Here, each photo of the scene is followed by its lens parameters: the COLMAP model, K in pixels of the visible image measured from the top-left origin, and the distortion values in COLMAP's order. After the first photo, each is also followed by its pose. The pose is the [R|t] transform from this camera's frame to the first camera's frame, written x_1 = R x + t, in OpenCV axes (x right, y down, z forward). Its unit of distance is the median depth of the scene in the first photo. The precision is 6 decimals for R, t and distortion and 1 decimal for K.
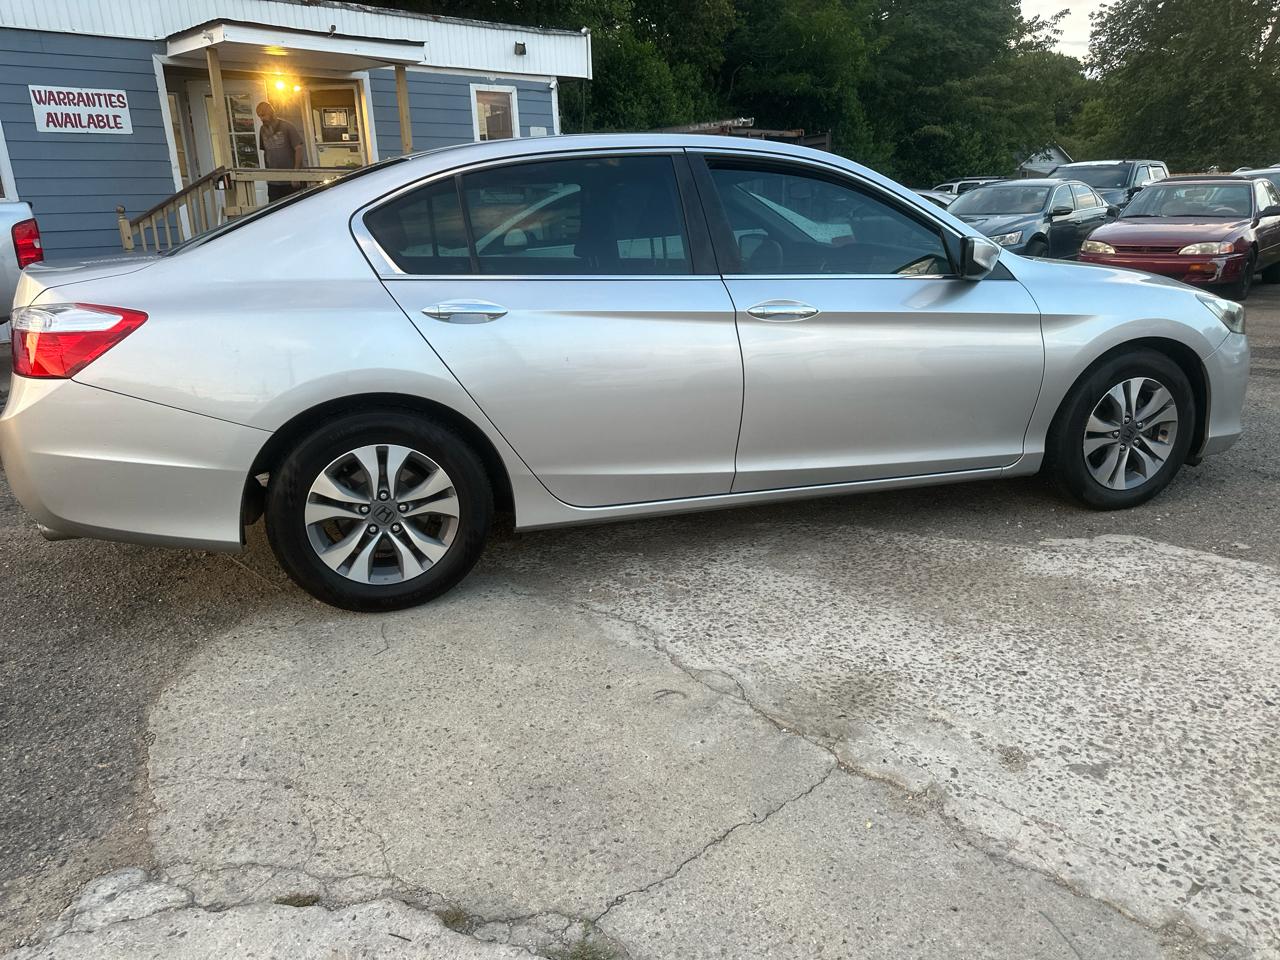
lens RADIAL K [[911.0, 0, 650.9], [0, 911.0, 480.3], [0, 0, 1]] dist [0.025566, -0.030126]
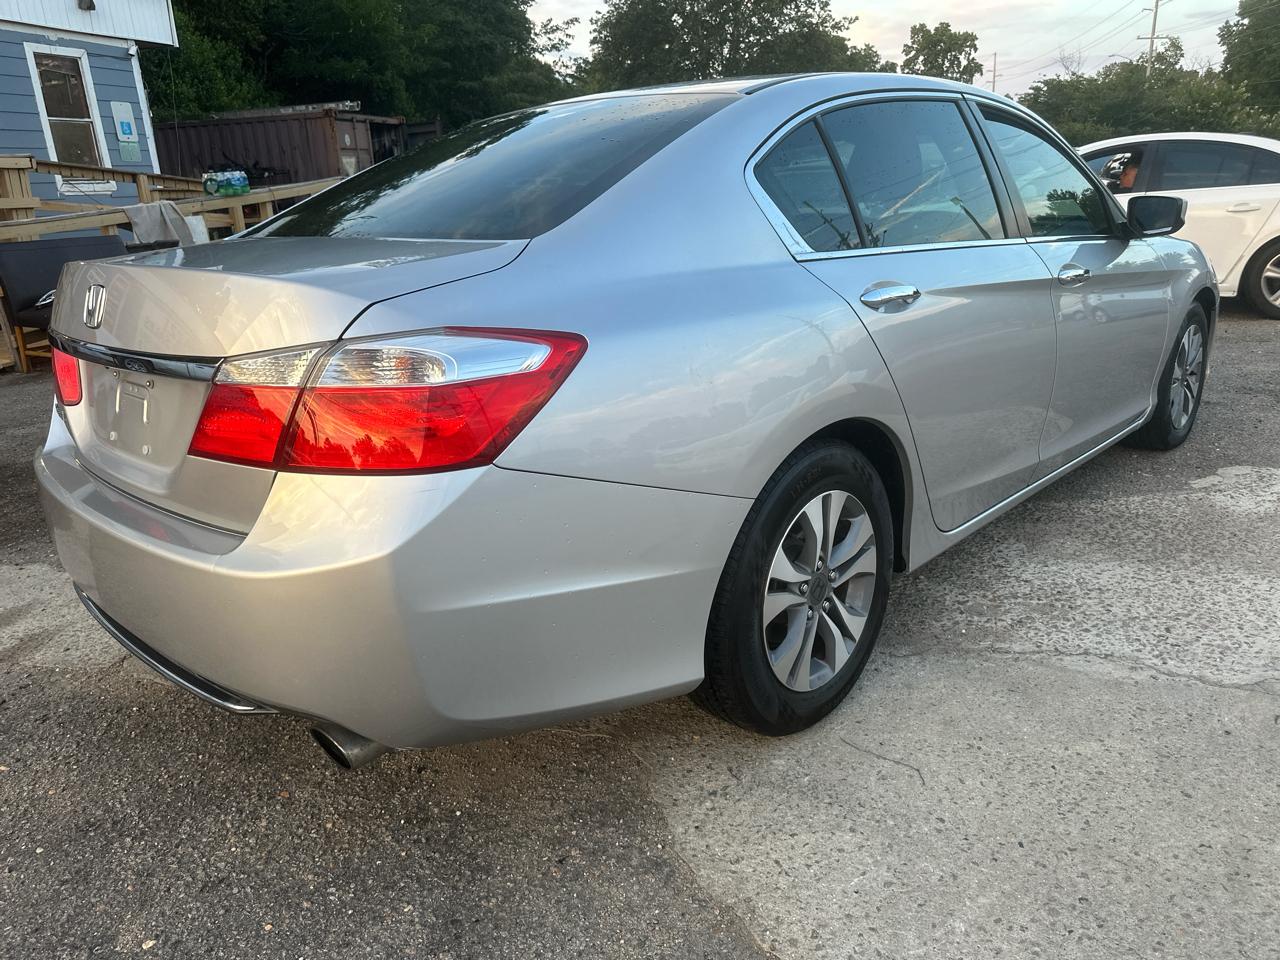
lens RADIAL K [[911.0, 0, 646.0], [0, 911.0, 476.9], [0, 0, 1]] dist [0.025566, -0.030126]
pose [[0.871093, -0.156703, 0.465448, -0.209585], [0.156954, 0.986855, 0.038503, -0.028437], [-0.465364, 0.039514, 0.884237, 0.123802]]
